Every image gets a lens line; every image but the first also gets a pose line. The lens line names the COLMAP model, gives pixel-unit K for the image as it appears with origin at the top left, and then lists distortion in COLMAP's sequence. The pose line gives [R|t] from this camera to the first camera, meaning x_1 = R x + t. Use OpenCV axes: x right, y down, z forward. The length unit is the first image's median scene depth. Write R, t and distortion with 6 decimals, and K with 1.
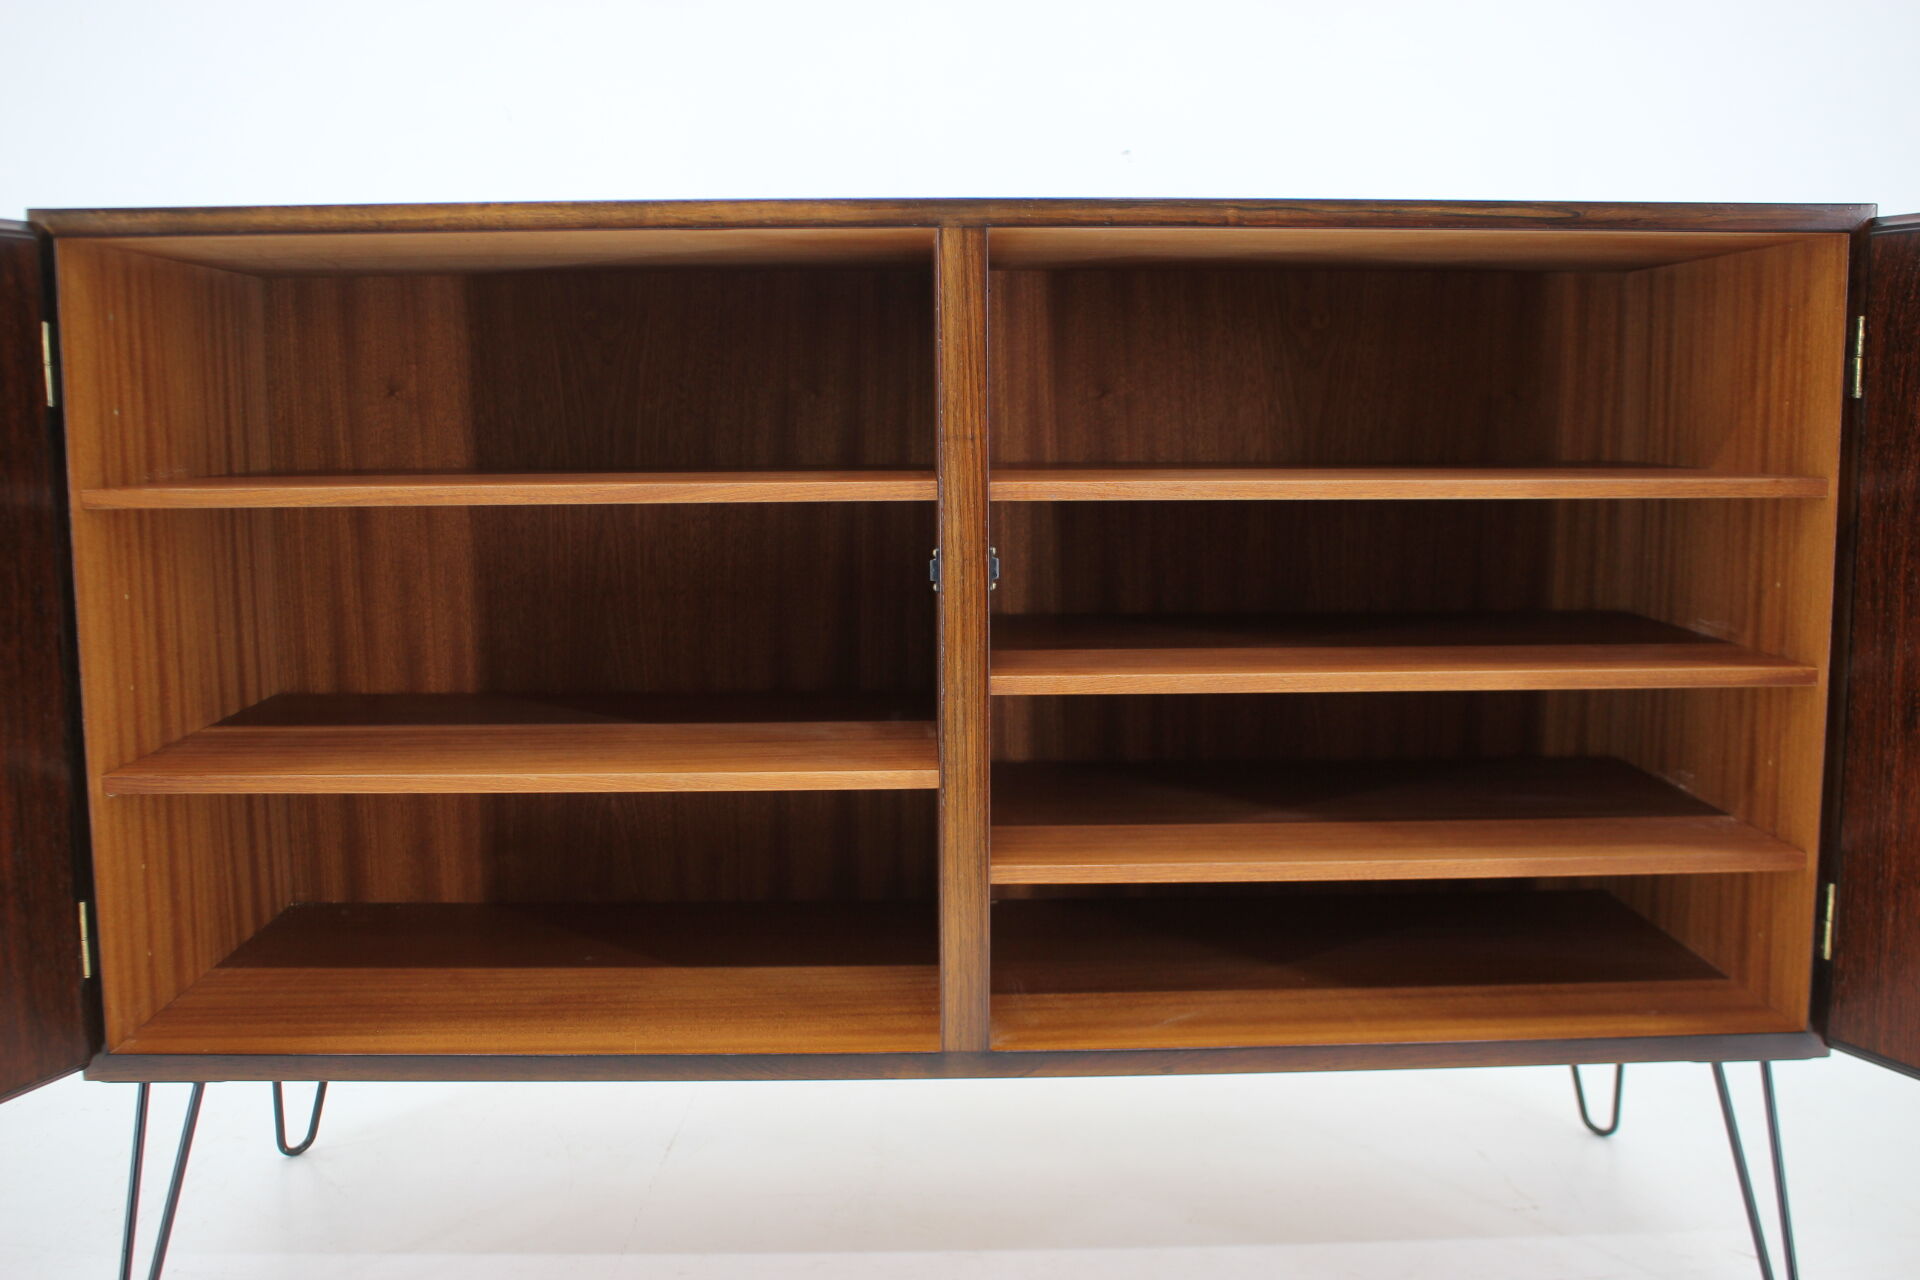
lens RADIAL K [[1327.3, 0, 960.0], [0, 1327.3, 640.0], [0, 0, 1]] dist [-0.018537, 0.003035]
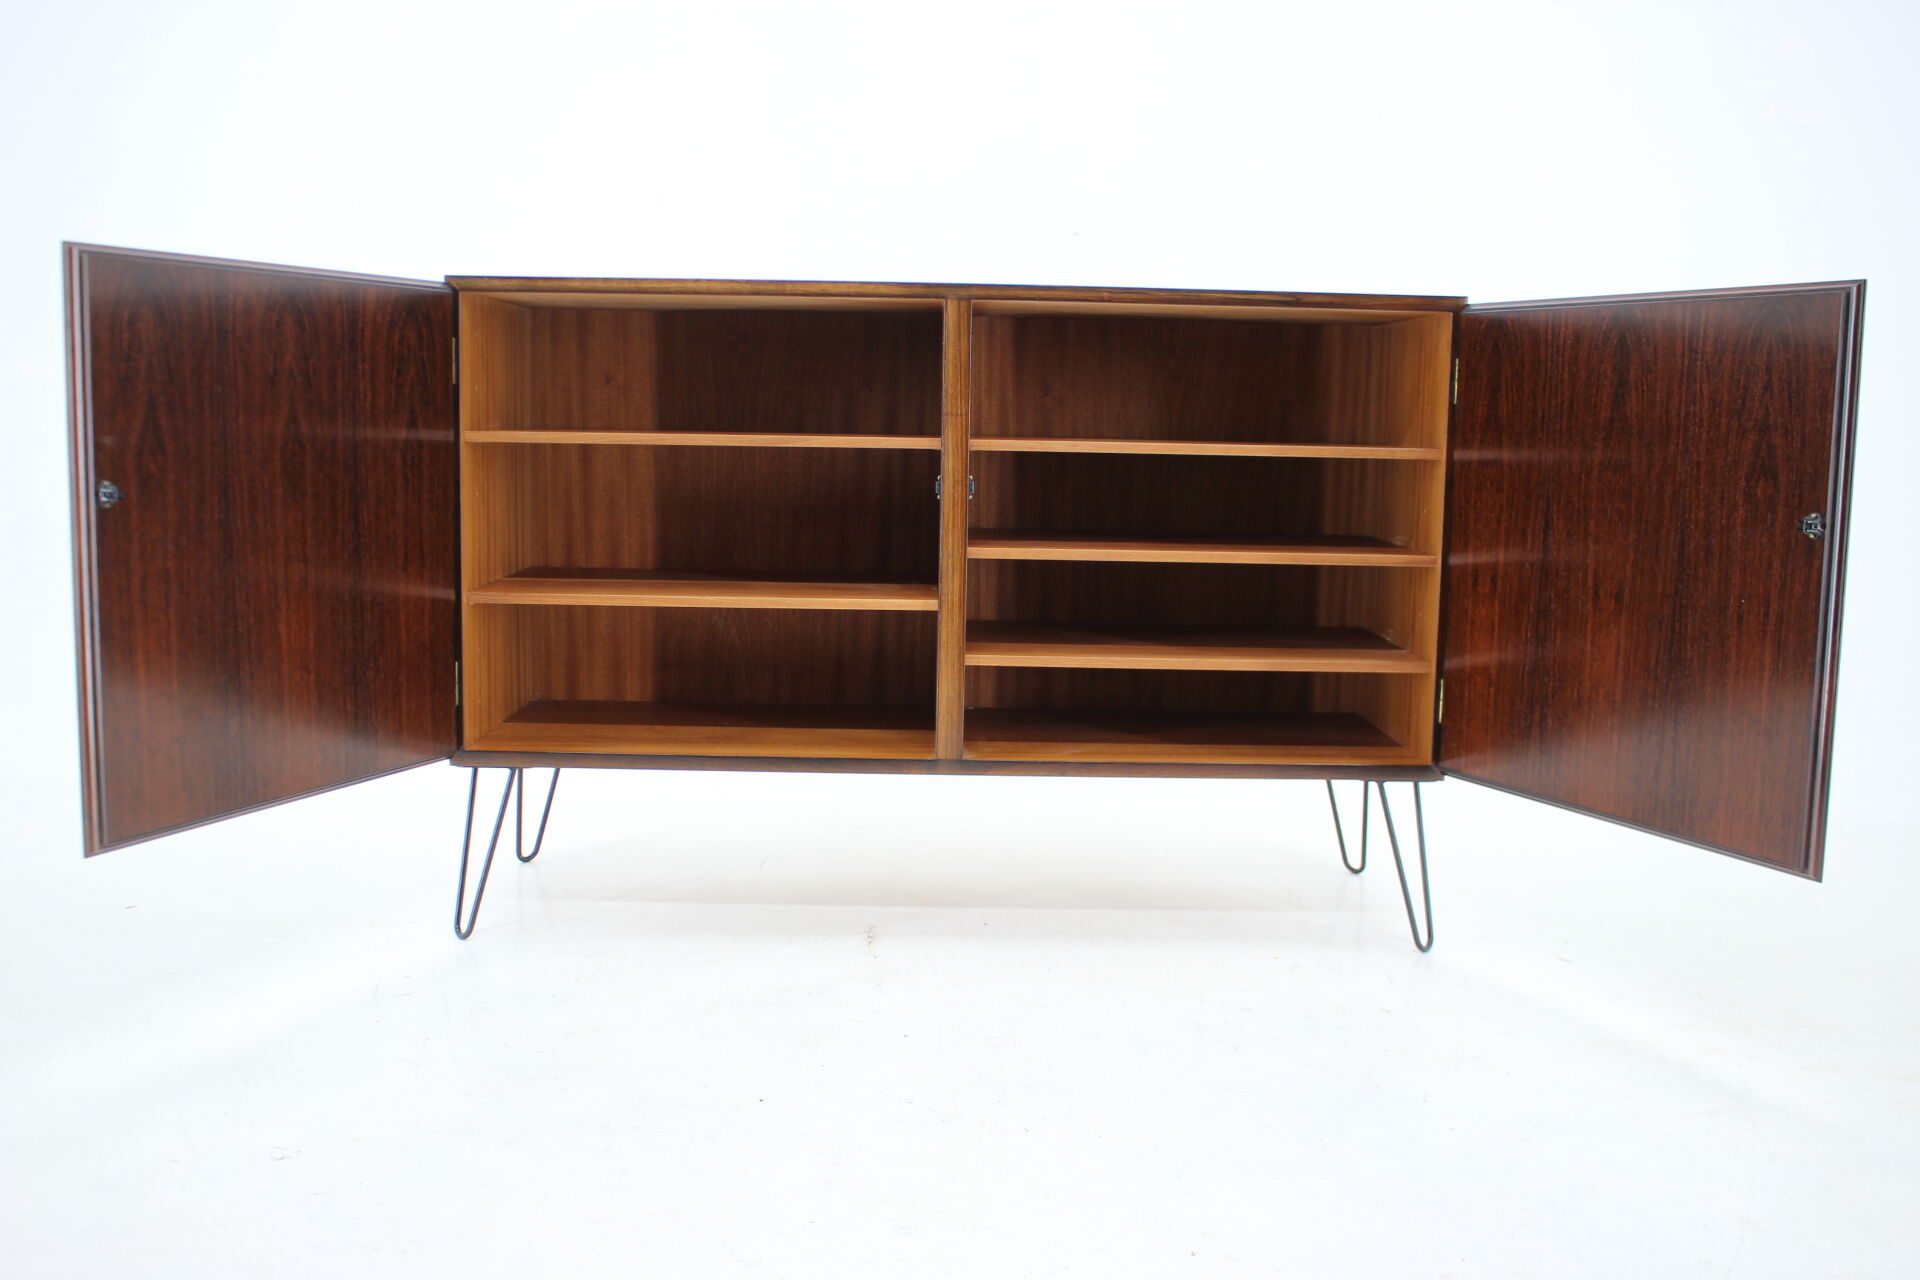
lens RADIAL K [[1327.4, 0, 960.0], [0, 1327.4, 640.0], [0, 0, 1]] dist [0.001143, -0.000694]
pose [[0.999645, 0.025587, -0.007459, 0.028000], [-0.025624, 0.999660, -0.004837, 0.156964], [0.007333, 0.005026, 0.999960, -0.776757]]
